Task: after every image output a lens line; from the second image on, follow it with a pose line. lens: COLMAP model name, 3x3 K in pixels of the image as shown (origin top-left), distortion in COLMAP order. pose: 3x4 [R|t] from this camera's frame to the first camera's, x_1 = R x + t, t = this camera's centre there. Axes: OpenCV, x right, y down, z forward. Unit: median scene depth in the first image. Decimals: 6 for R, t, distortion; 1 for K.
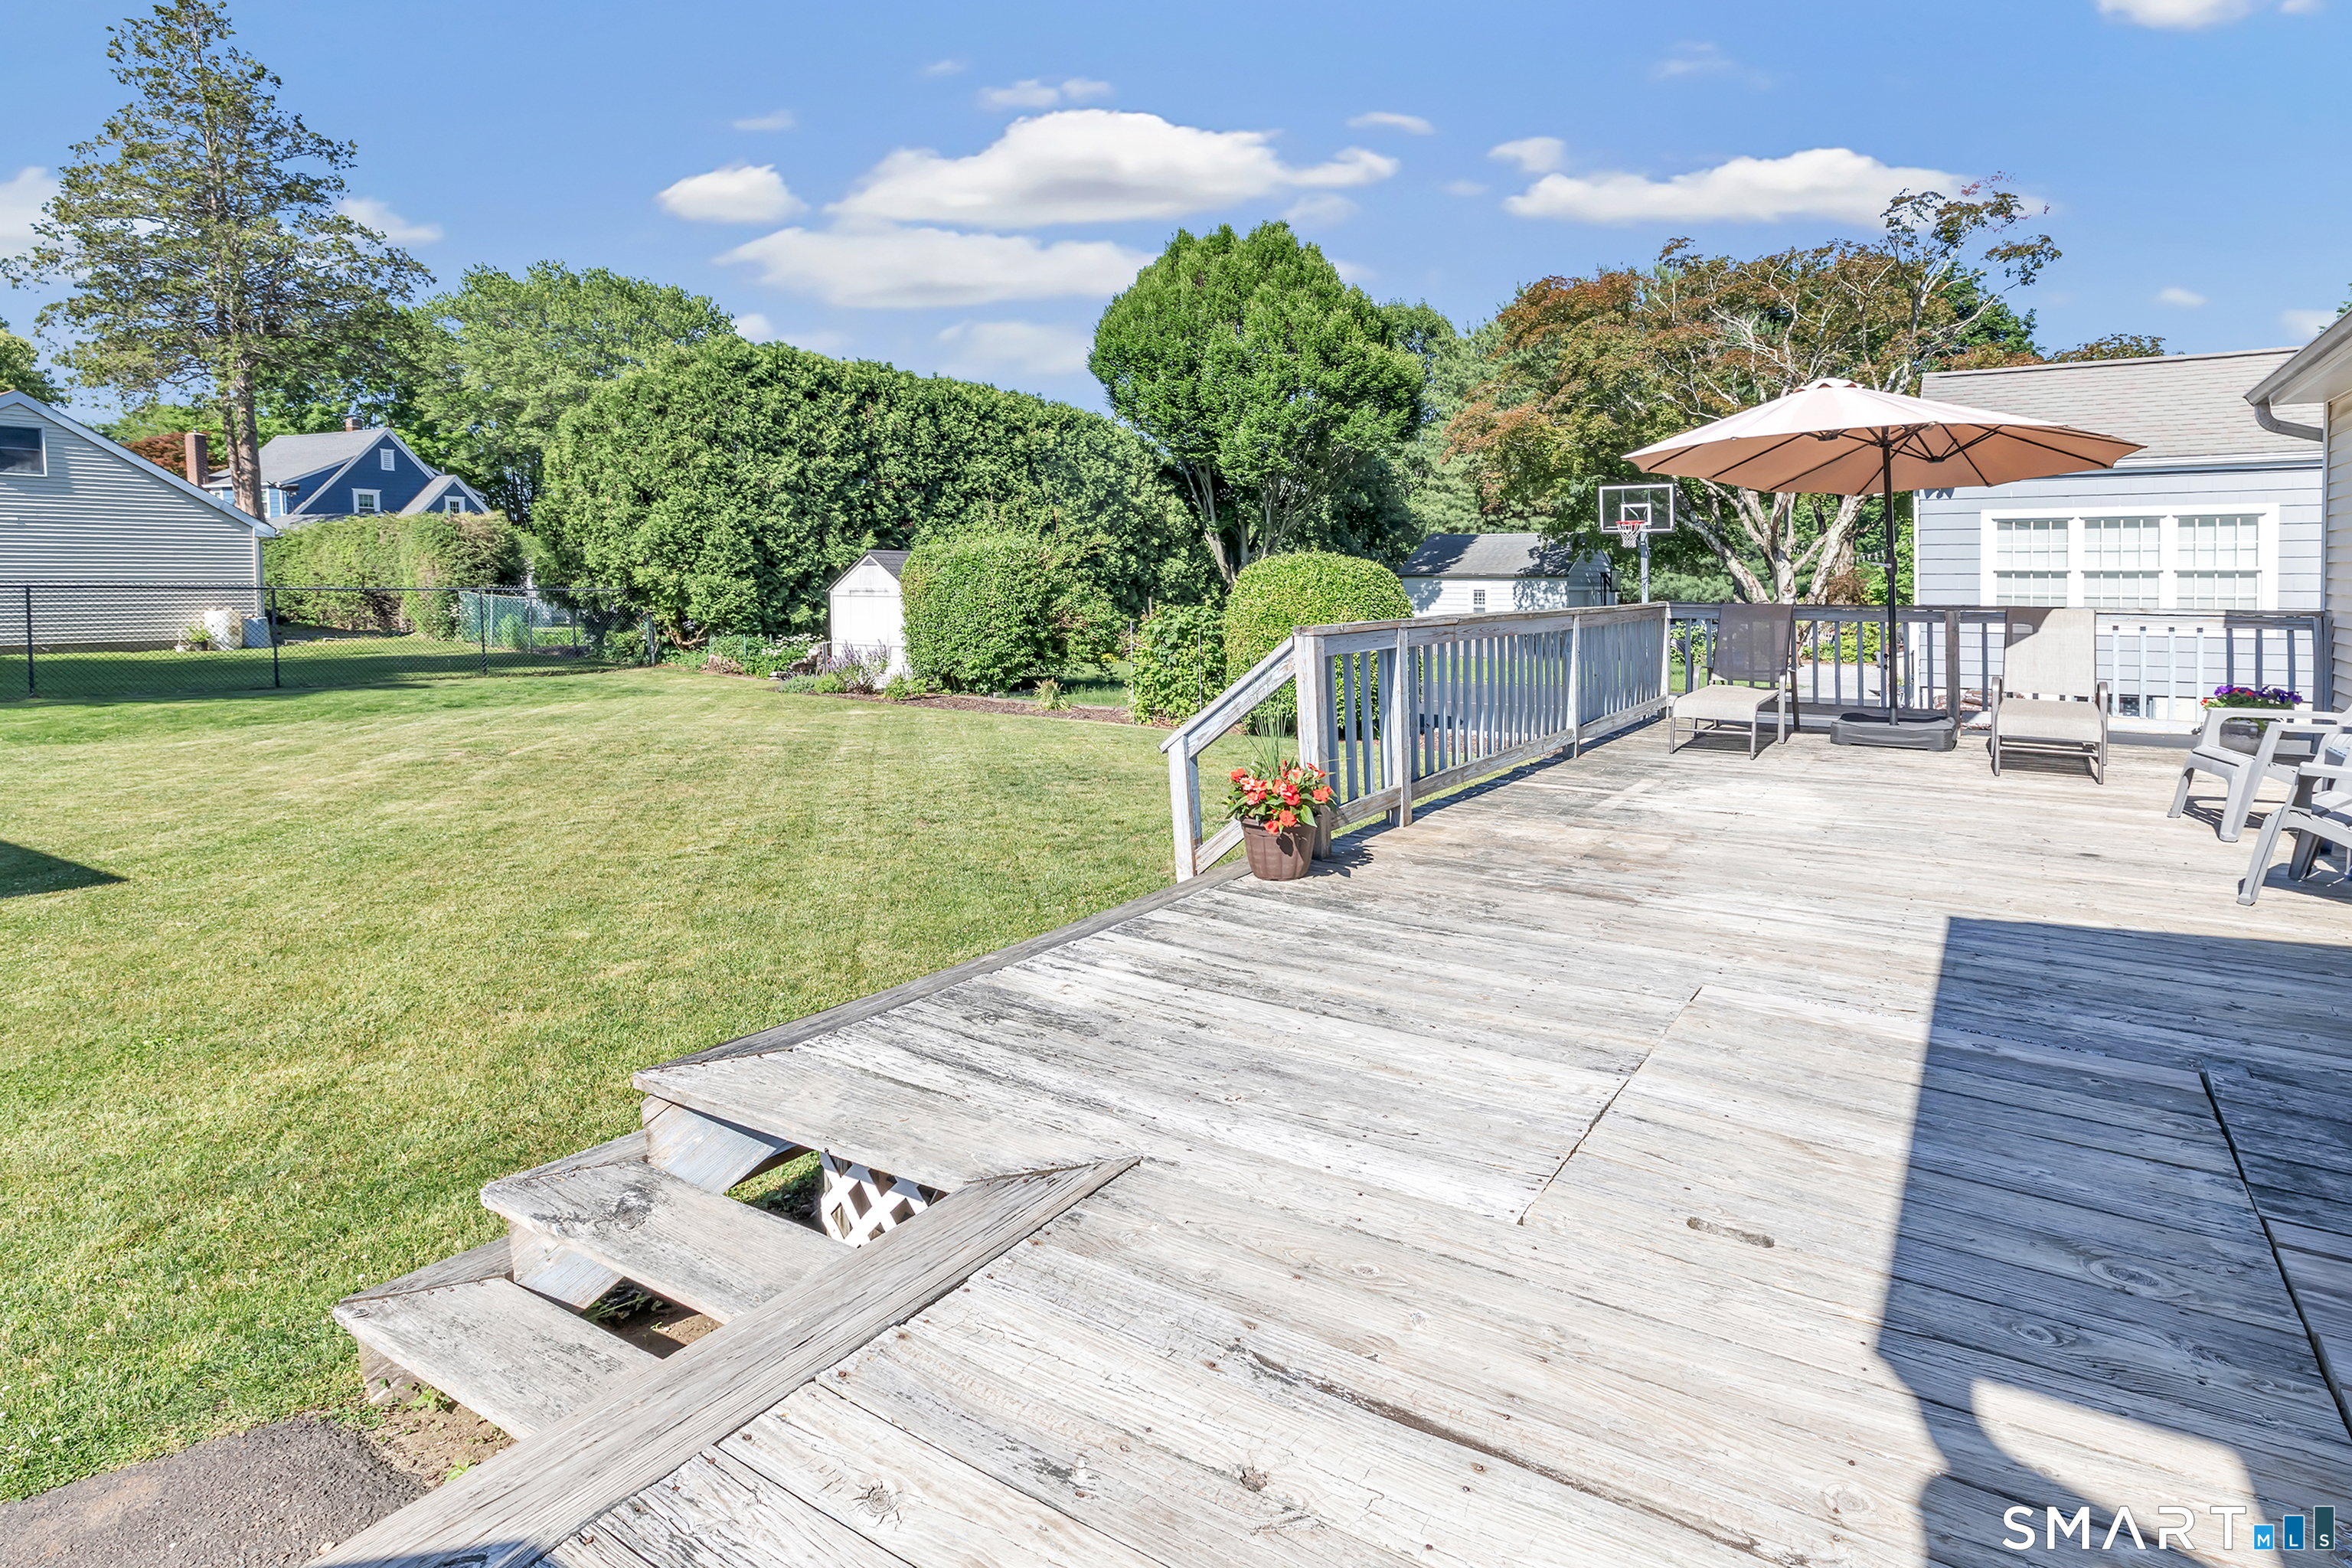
lens RADIAL K [[1166.7, 0, 1302.5], [0, 1166.7, 597.1], [0, 0, 1]] dist [0.002190, -0.001404]
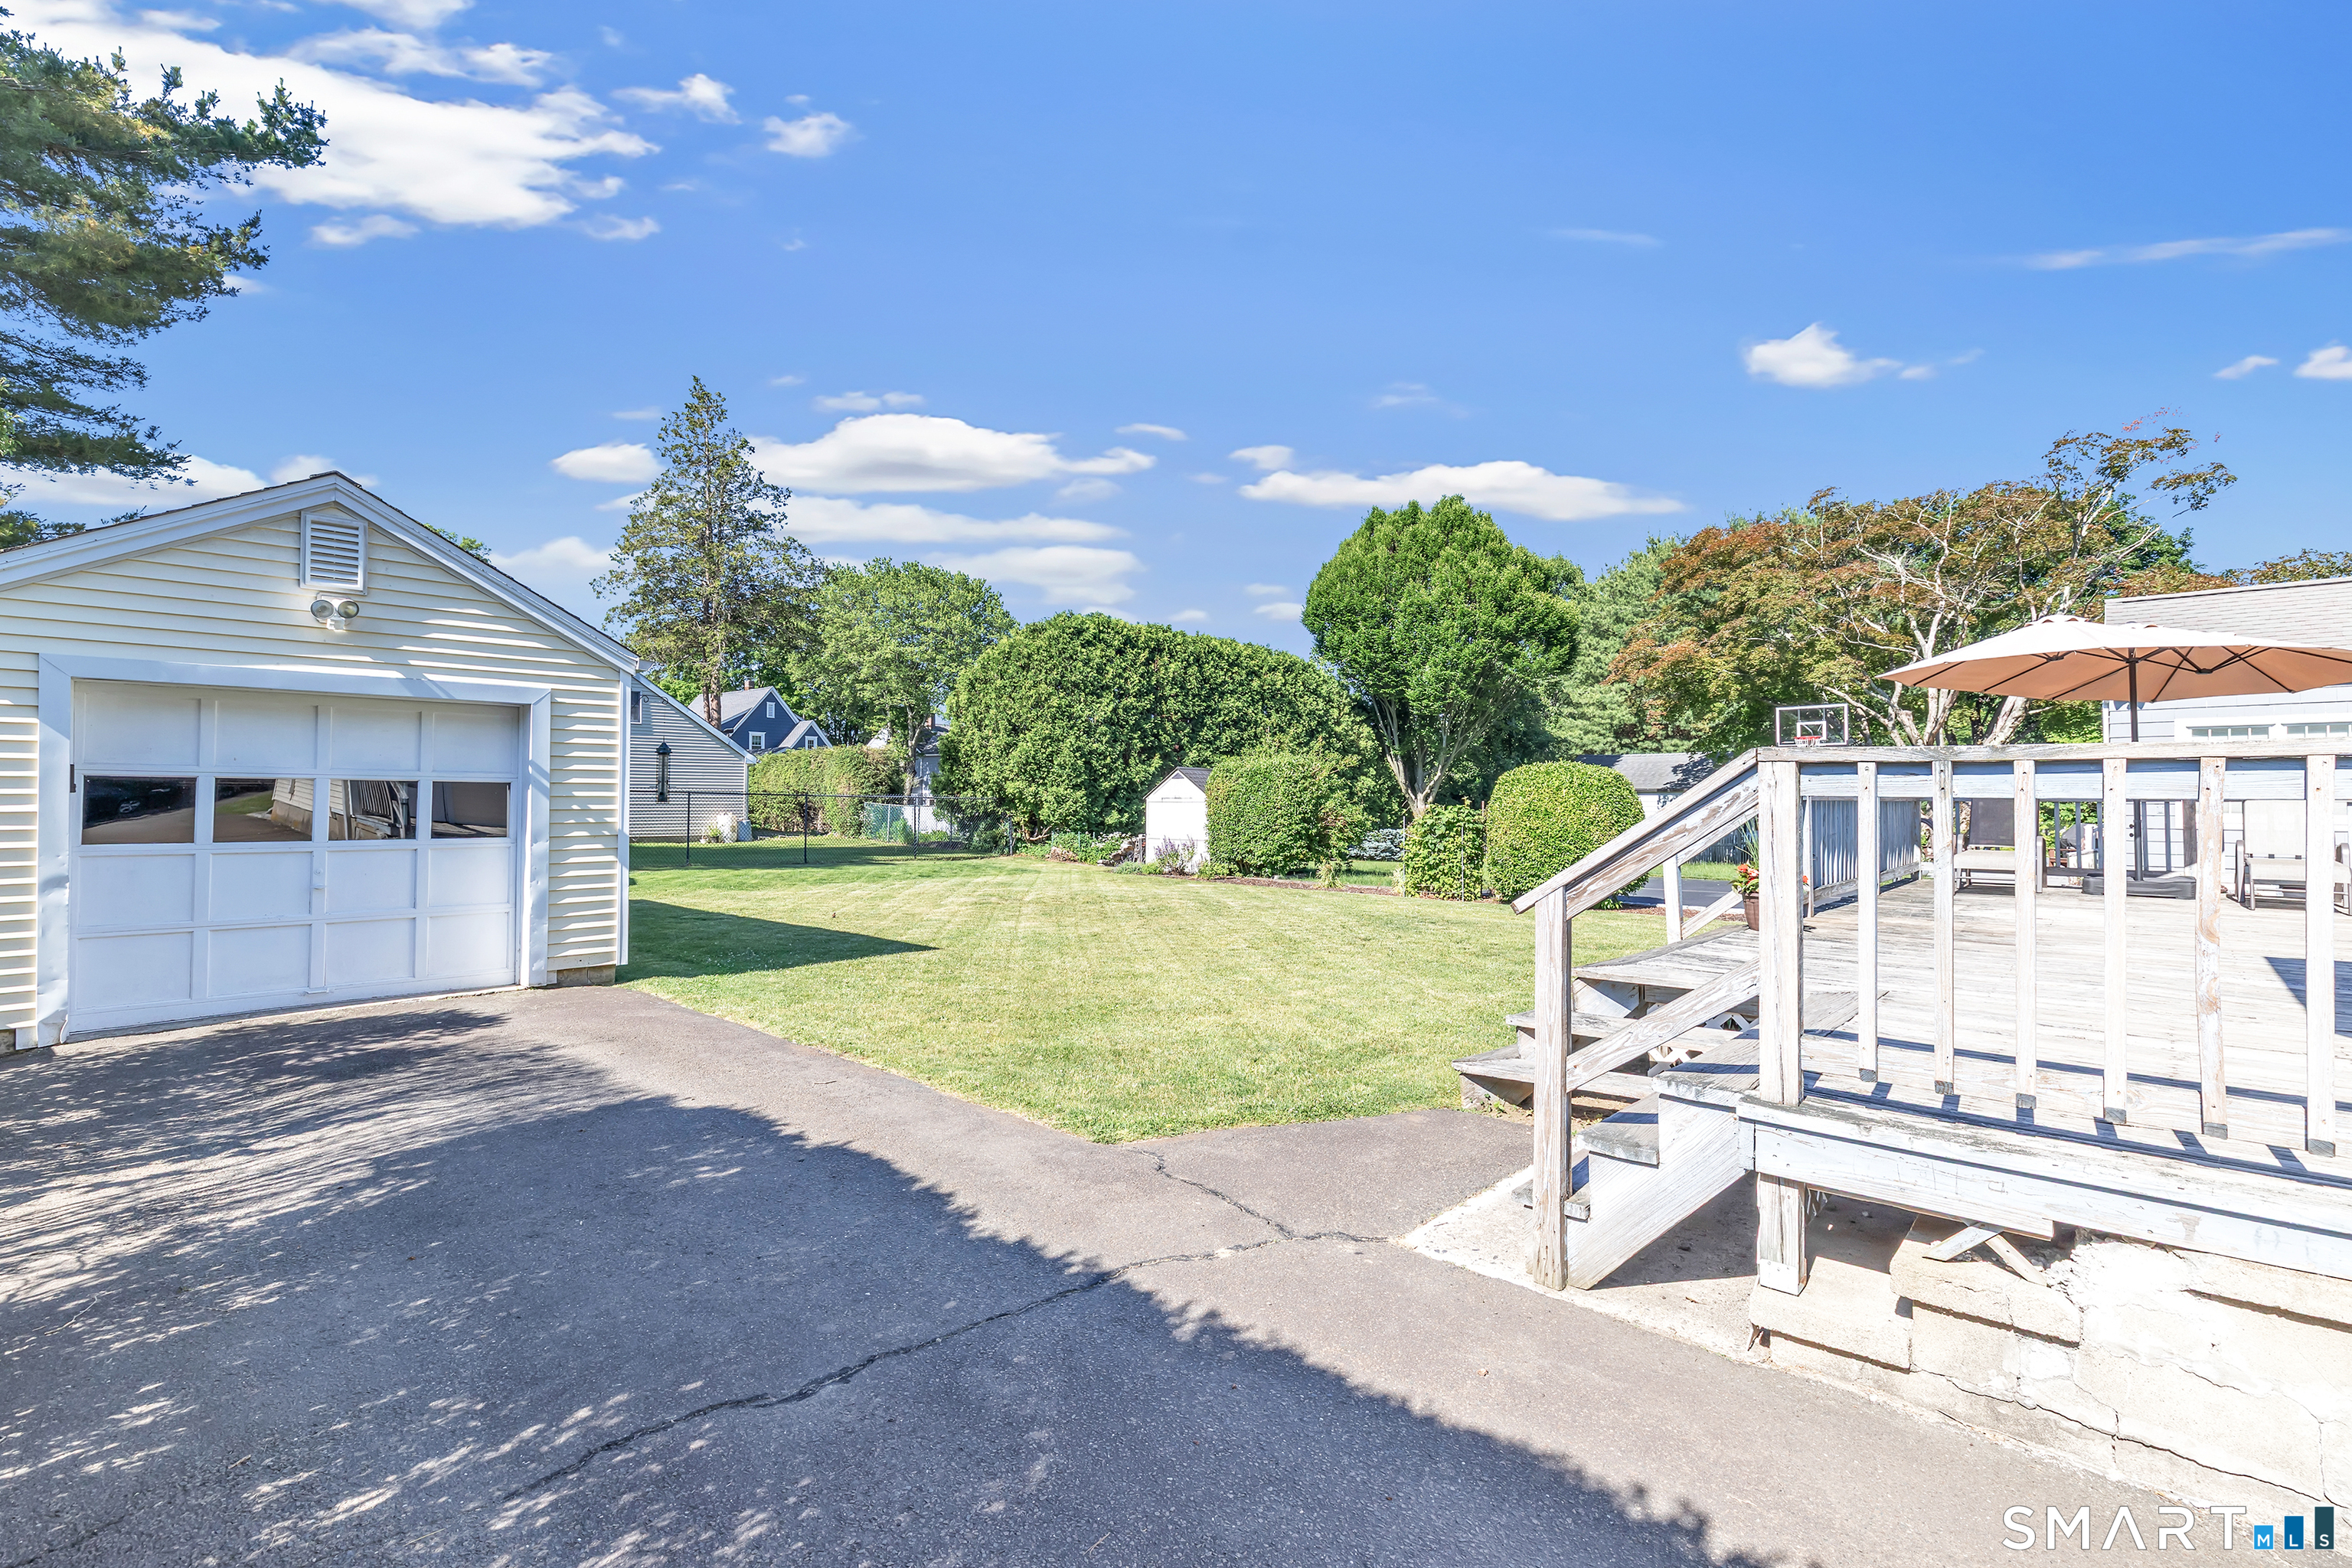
lens RADIAL K [[1040.0, 0, 1169.0], [0, 1040.0, 790.4], [0, 0, 1]] dist [-0.006076, 0.004132]
pose [[0.977781, -0.005398, -0.209558, -0.100081], [-0.000773, 0.999569, -0.029353, 0.015361], [0.209626, 0.028863, 0.977355, -0.112631]]
